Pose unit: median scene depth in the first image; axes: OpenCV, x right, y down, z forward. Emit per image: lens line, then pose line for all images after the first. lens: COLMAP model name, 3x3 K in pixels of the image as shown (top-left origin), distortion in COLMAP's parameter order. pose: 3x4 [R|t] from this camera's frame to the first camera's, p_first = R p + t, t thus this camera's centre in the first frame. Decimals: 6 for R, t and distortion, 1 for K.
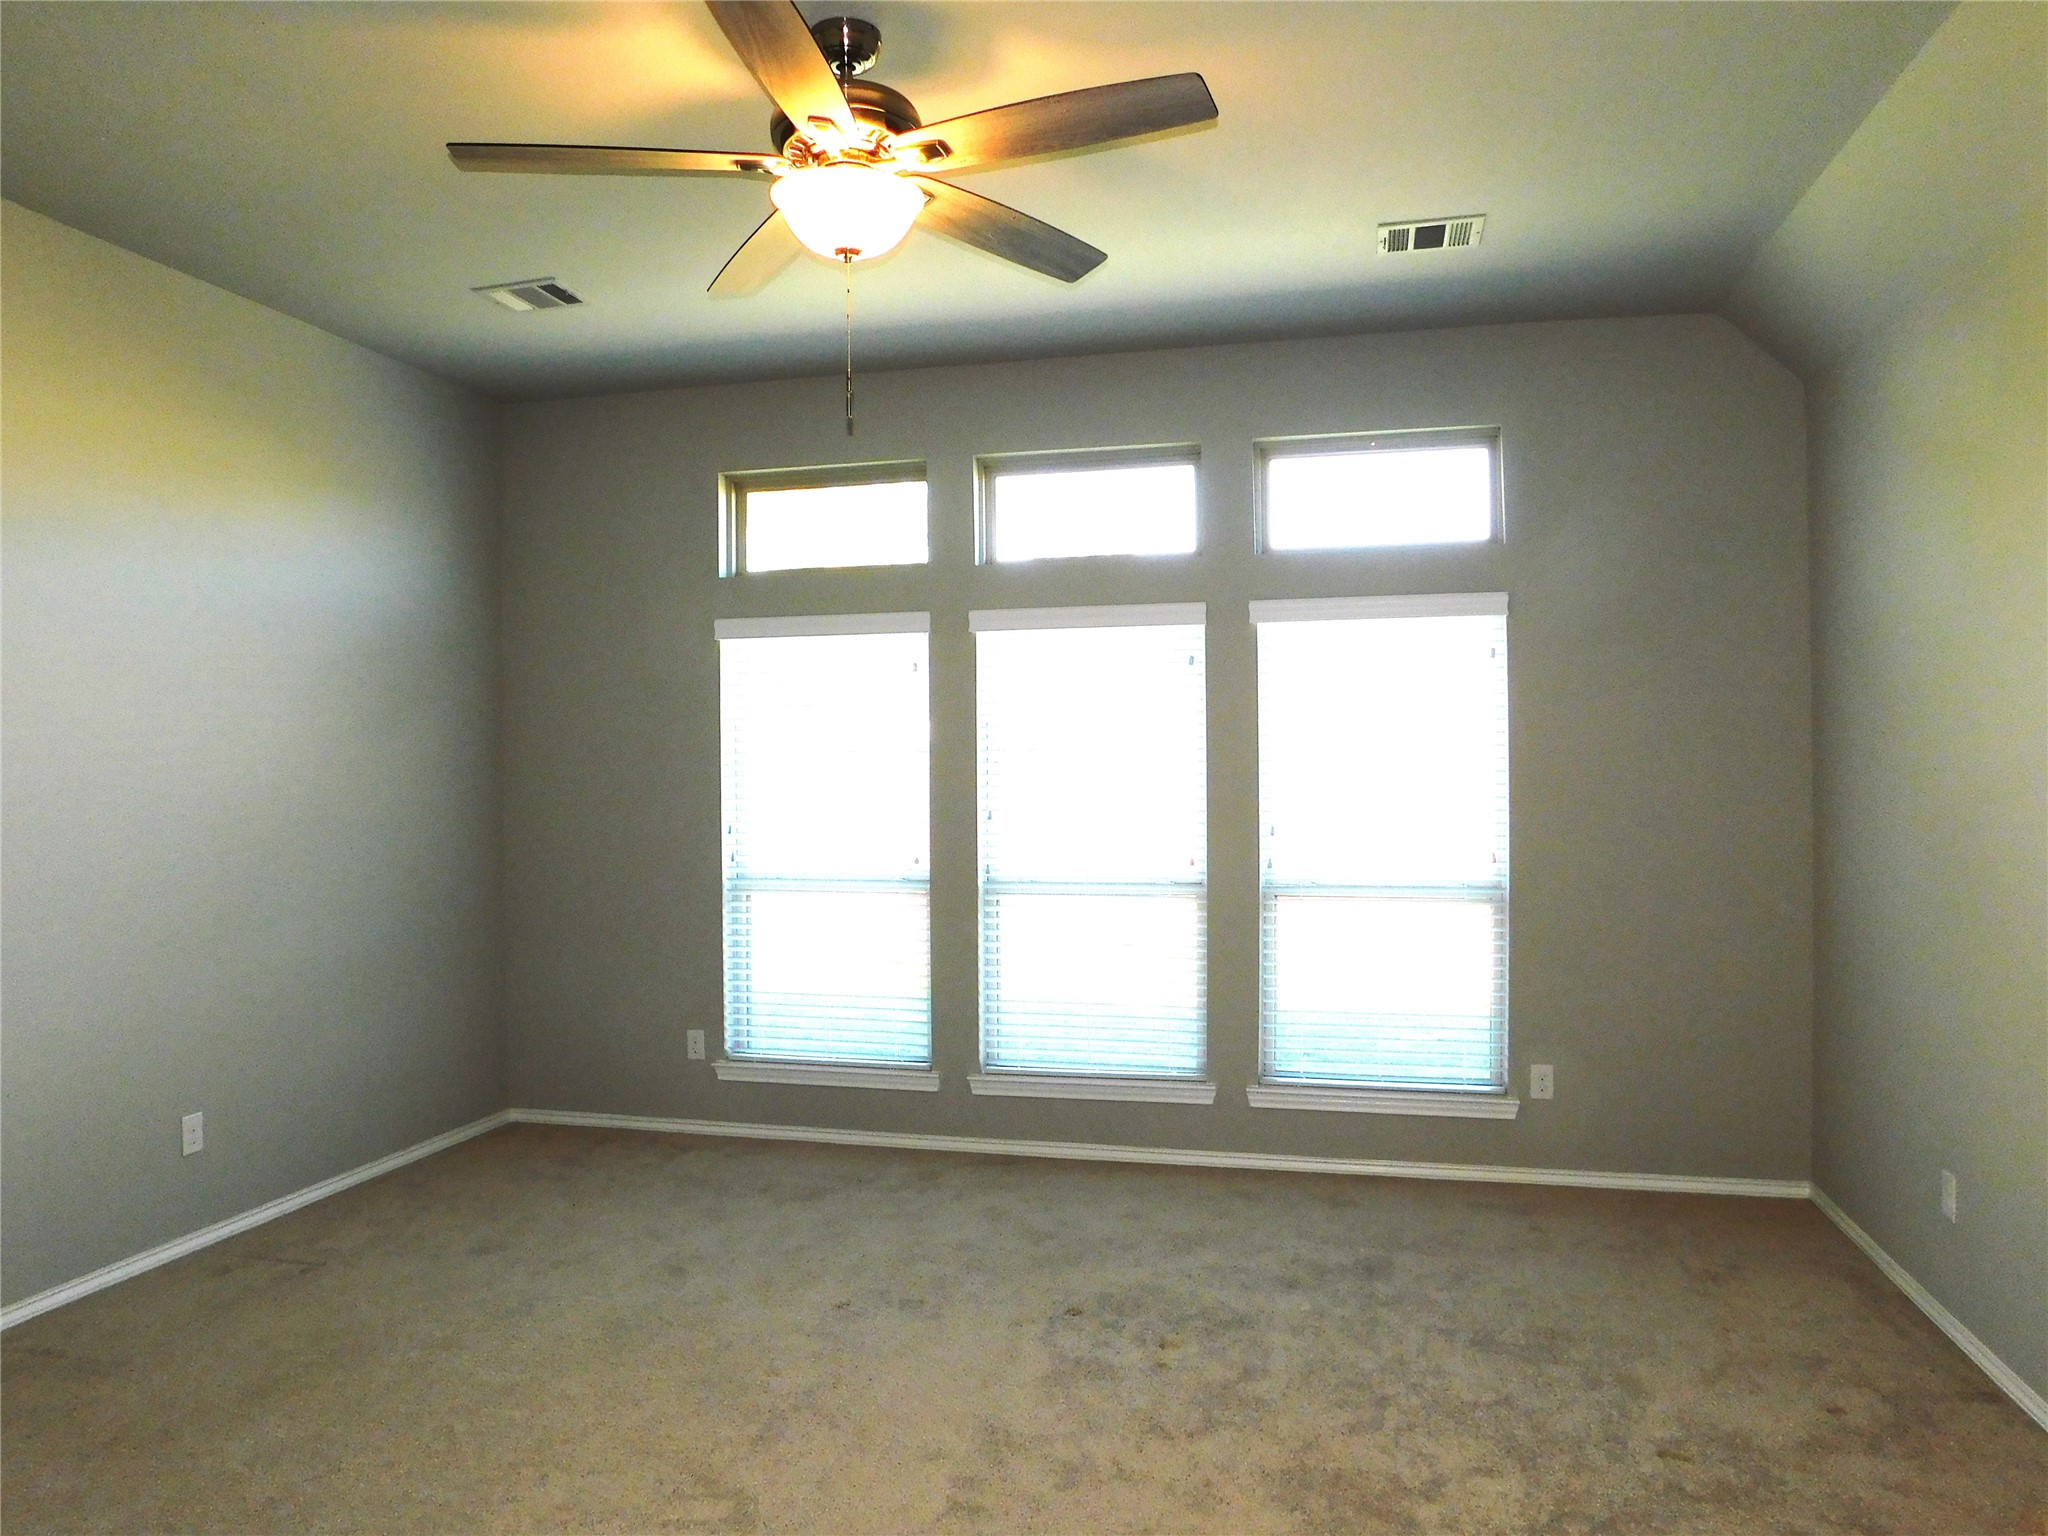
lens RADIAL K [[1403.3, 0, 1024.0], [0, 1403.3, 768.0], [0, 0, 1]] dist [0.007610, 0.001191]
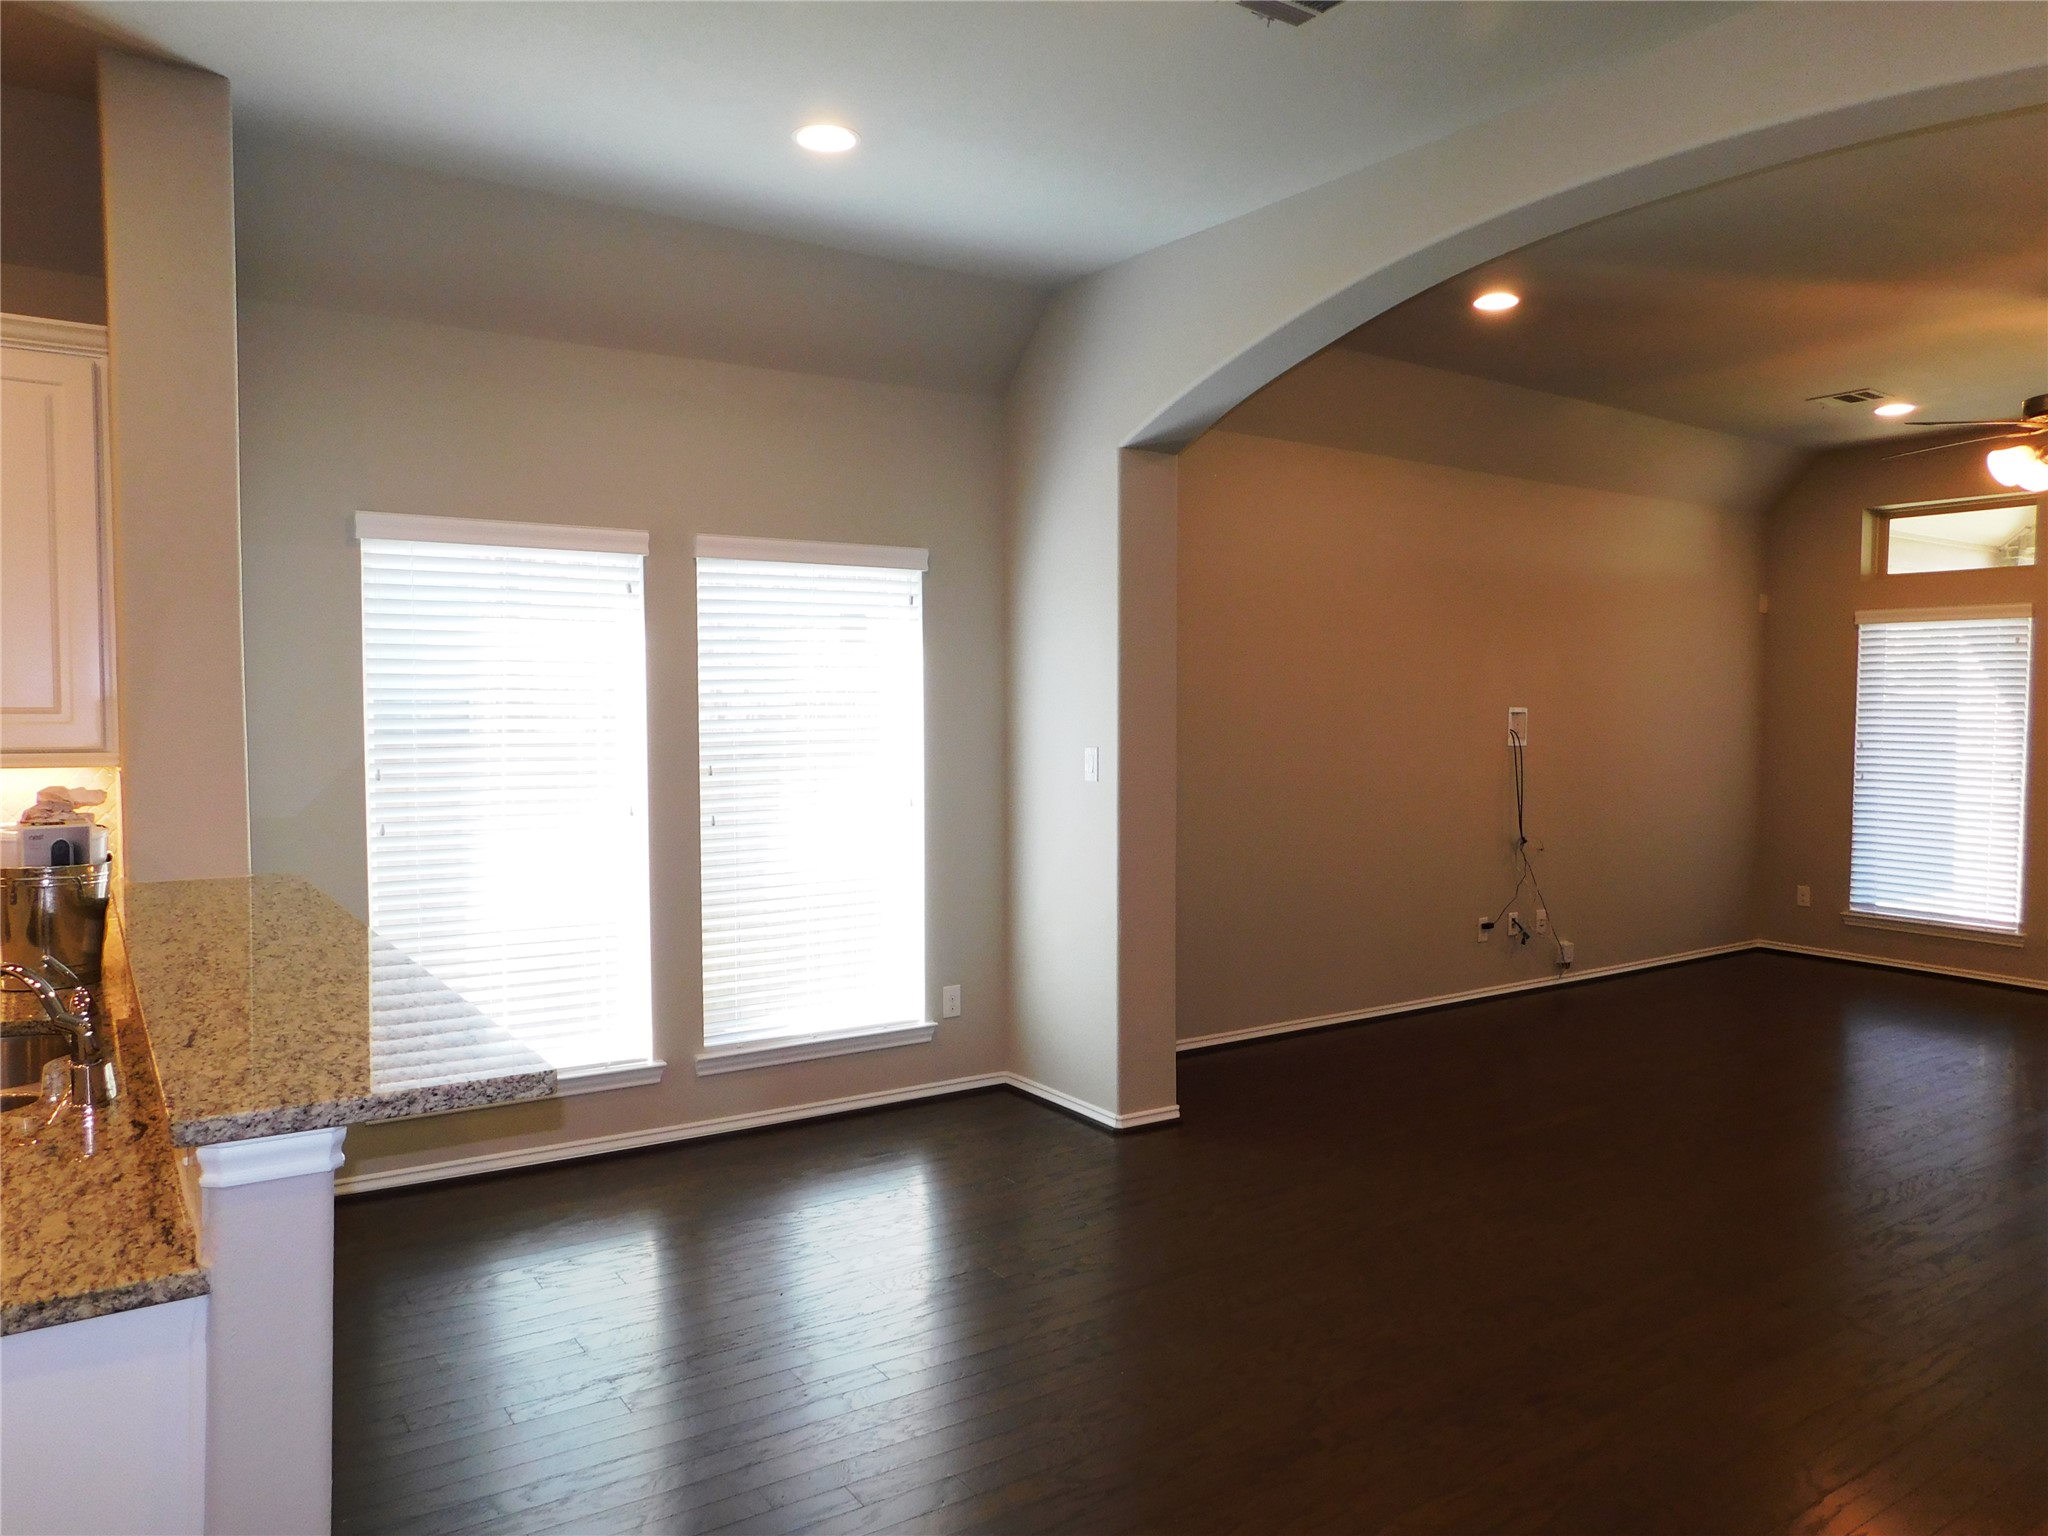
lens RADIAL K [[1403.3, 0, 1024.0], [0, 1403.3, 768.0], [0, 0, 1]] dist [0.007610, 0.001191]
pose [[0.663982, -0.035453, 0.746908, -0.593532], [-0.002641, 0.998758, 0.049756, -0.008533], [-0.747744, -0.035010, 0.663064, 0.257670]]
